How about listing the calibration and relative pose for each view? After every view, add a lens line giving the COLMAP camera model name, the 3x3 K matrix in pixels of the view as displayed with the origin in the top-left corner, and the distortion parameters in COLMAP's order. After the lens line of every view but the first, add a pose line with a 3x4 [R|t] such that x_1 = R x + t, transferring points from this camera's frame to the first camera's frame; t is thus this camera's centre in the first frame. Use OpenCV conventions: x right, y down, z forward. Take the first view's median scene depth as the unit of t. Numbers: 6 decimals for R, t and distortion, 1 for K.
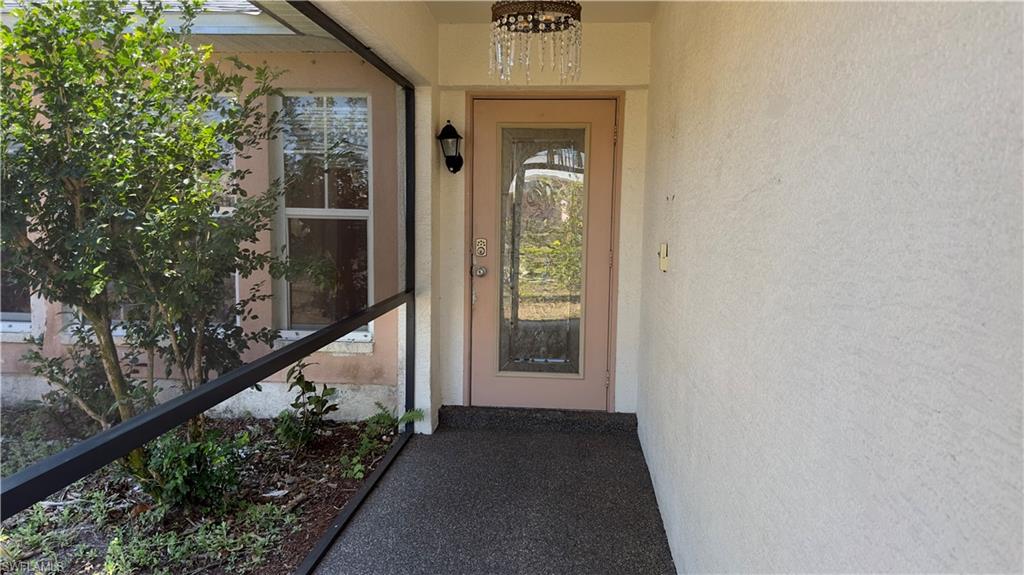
lens RADIAL K [[710.8, 0, 510.4], [0, 710.8, 286.7], [0, 0, 1]] dist [0.075598, -0.085105]
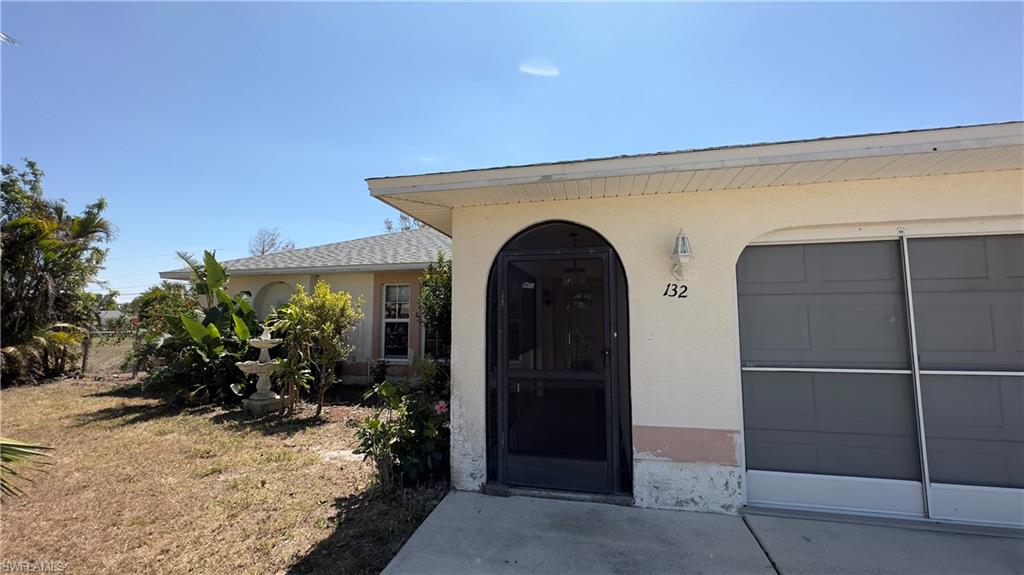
lens RADIAL K [[406.1, 0, 512.8], [0, 406.1, 286.1], [0, 0, 1]] dist [-0.002733, 0.000467]
pose [[0.991271, -0.026837, -0.129081, -0.006901], [0.001818, 0.981754, -0.190149, 0.096753], [0.131829, 0.188255, 0.973232, -0.808123]]
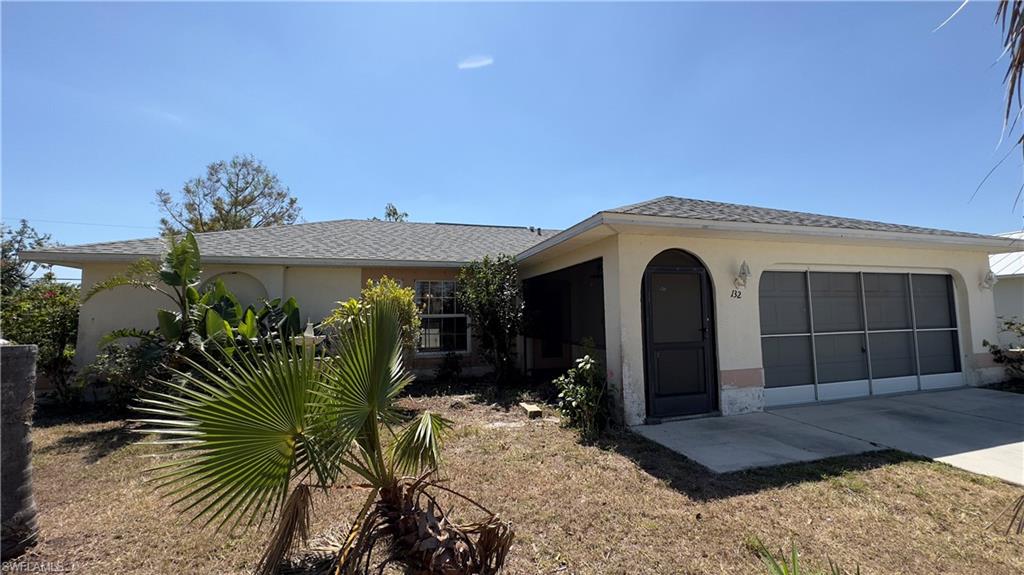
lens RADIAL K [[406.1, 0, 512.5], [0, 406.1, 287.3], [0, 0, 1]] dist [-0.002733, 0.000467]
pose [[0.925842, -0.000785, 0.377909, -2.430102], [0.067165, 0.984420, -0.162503, 0.126998], [-0.371893, 0.175834, 0.911470, -1.261906]]
